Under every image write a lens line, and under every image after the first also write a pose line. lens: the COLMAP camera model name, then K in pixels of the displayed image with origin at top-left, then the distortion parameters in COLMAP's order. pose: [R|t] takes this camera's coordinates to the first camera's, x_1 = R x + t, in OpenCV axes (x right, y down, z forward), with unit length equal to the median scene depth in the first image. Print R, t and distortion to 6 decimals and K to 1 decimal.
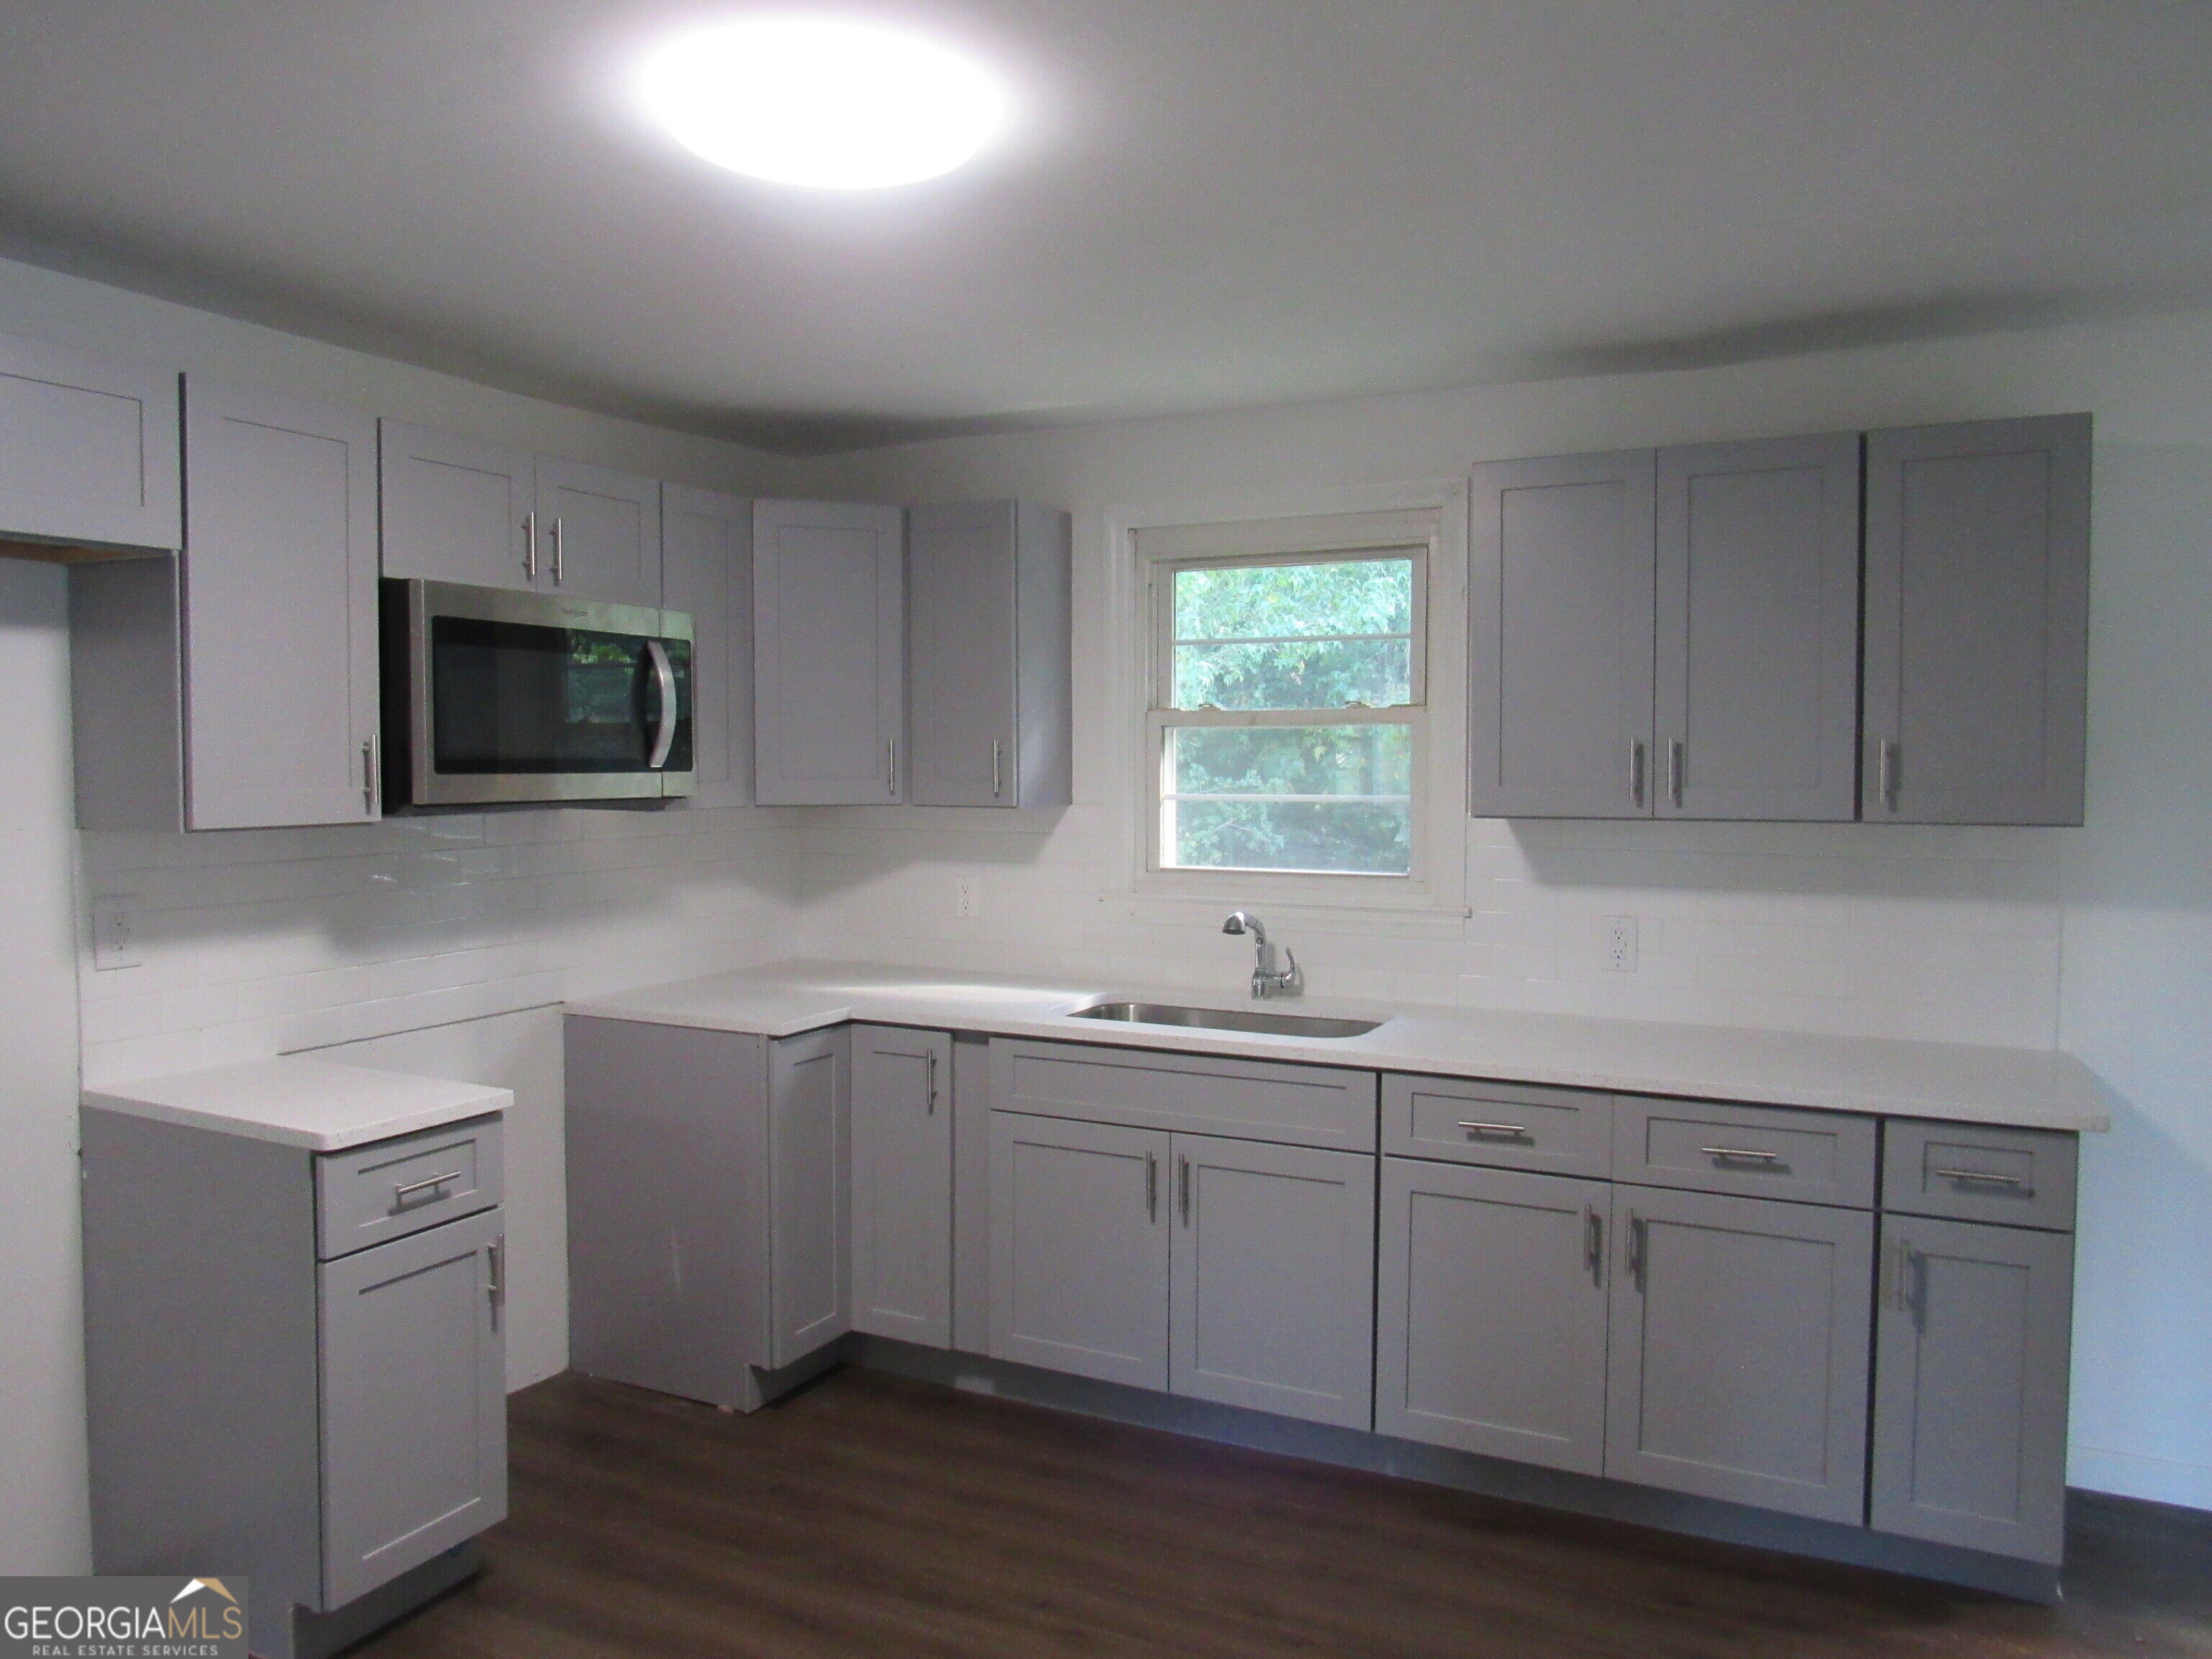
lens RADIAL K [[1574.8, 0, 1097.6], [0, 1574.8, 834.2], [0, 0, 1]] dist [-0.032801, 0.010703]
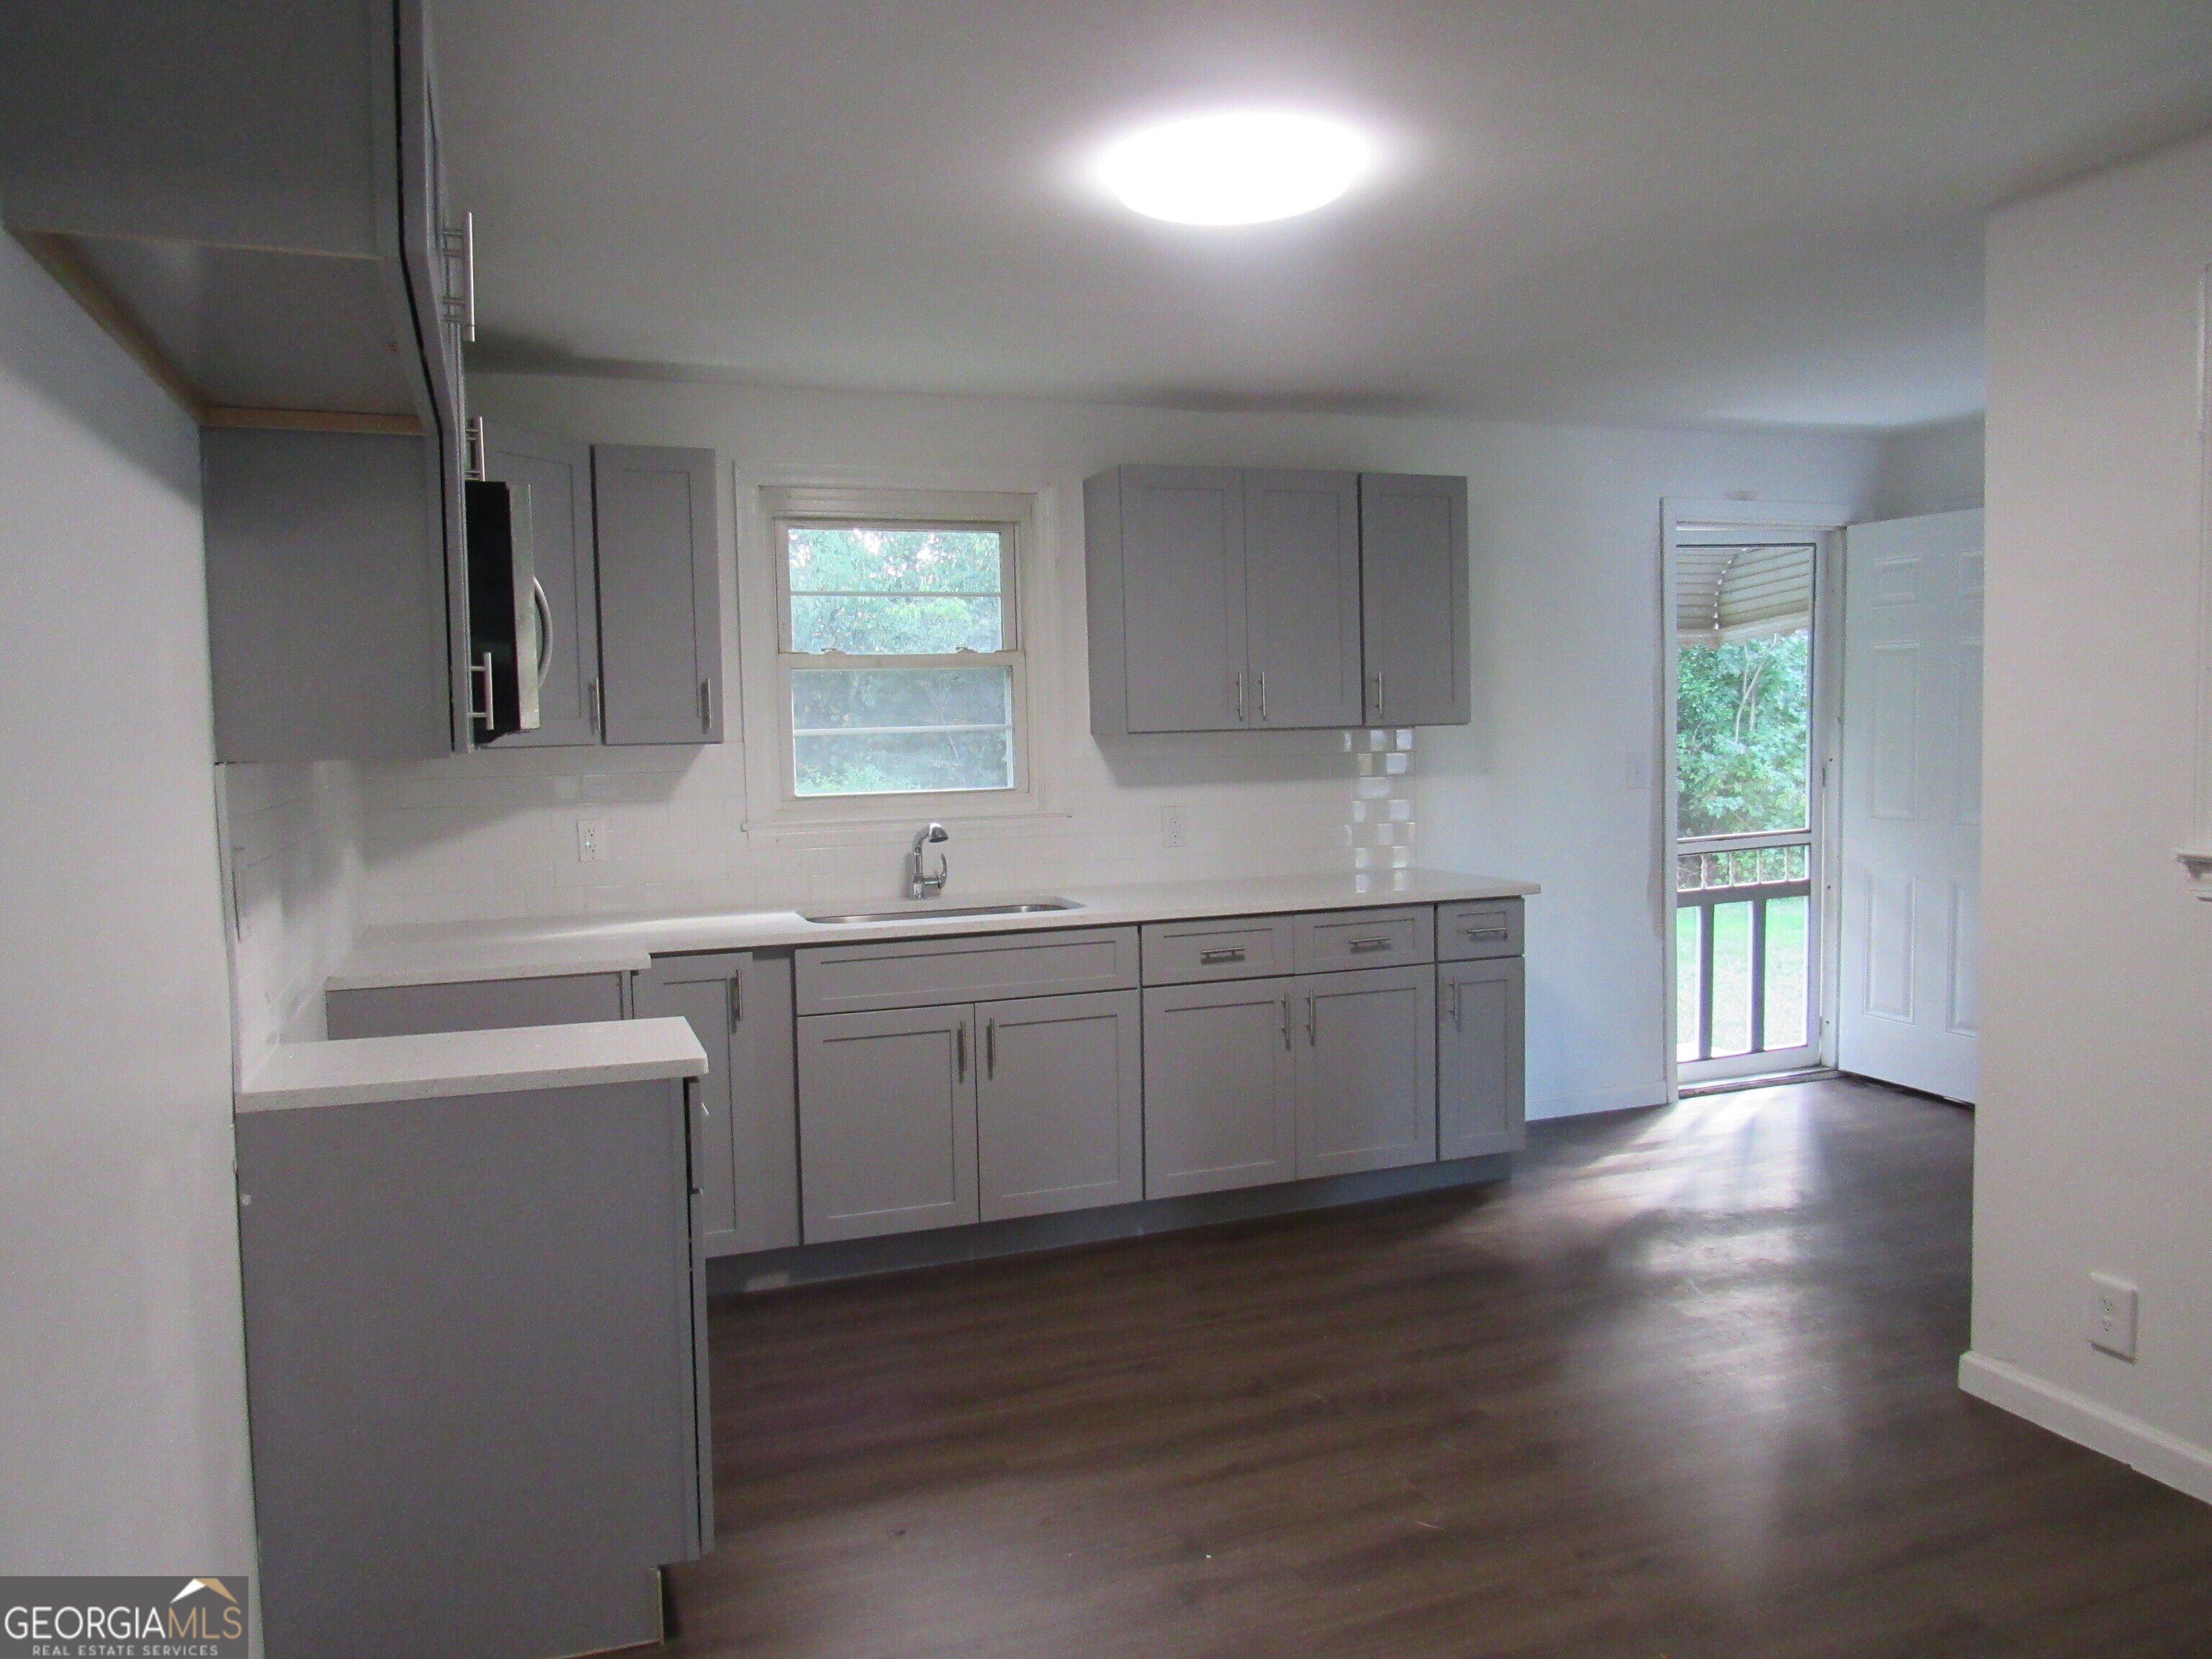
lens RADIAL K [[1574.8, 0, 1097.6], [0, 1574.8, 834.2], [0, 0, 1]] dist [-0.032801, 0.010703]
pose [[0.684712, -0.066287, 0.725793, -0.800269], [0.060151, 0.997598, 0.034364, 0.028626], [-0.726328, 0.020128, 0.687054, 0.118659]]
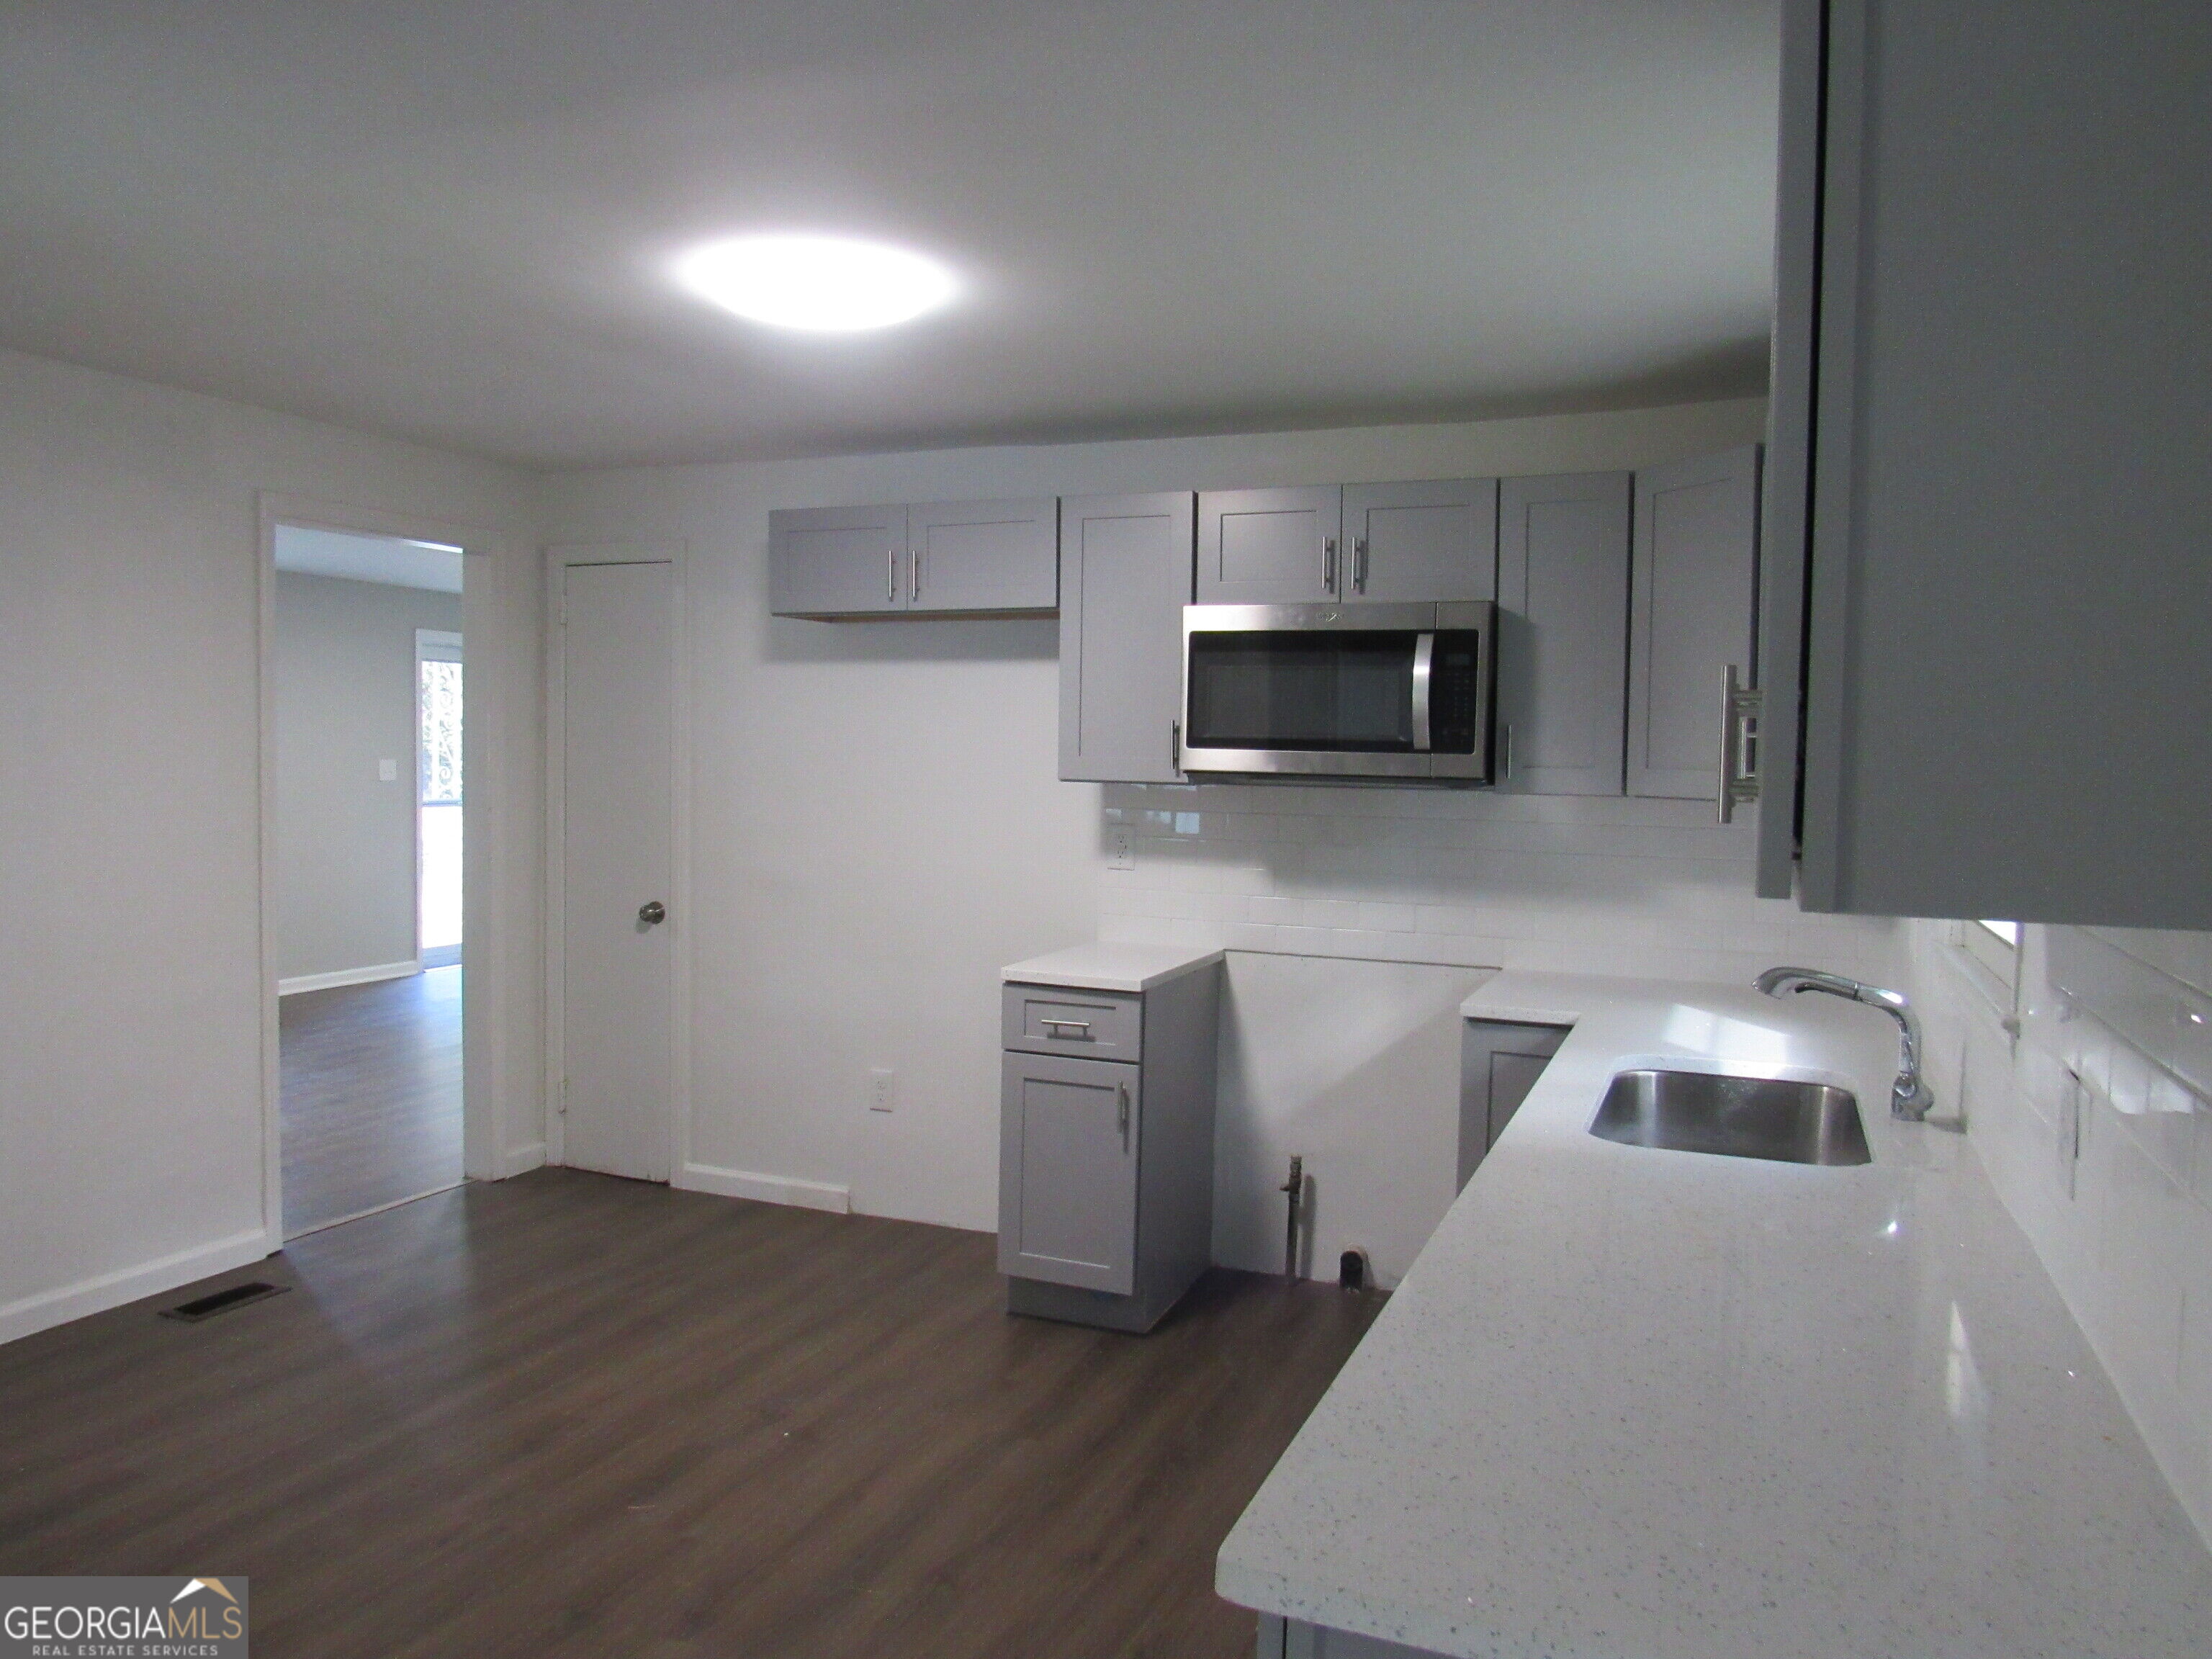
lens RADIAL K [[1574.8, 0, 1097.6], [0, 1574.8, 834.2], [0, 0, 1]] dist [-0.032801, 0.010703]
pose [[0.061267, 0.047460, -0.996992, 0.862694], [-0.068269, 0.996729, 0.043253, -0.016280], [0.995784, 0.065414, 0.064307, 0.769204]]
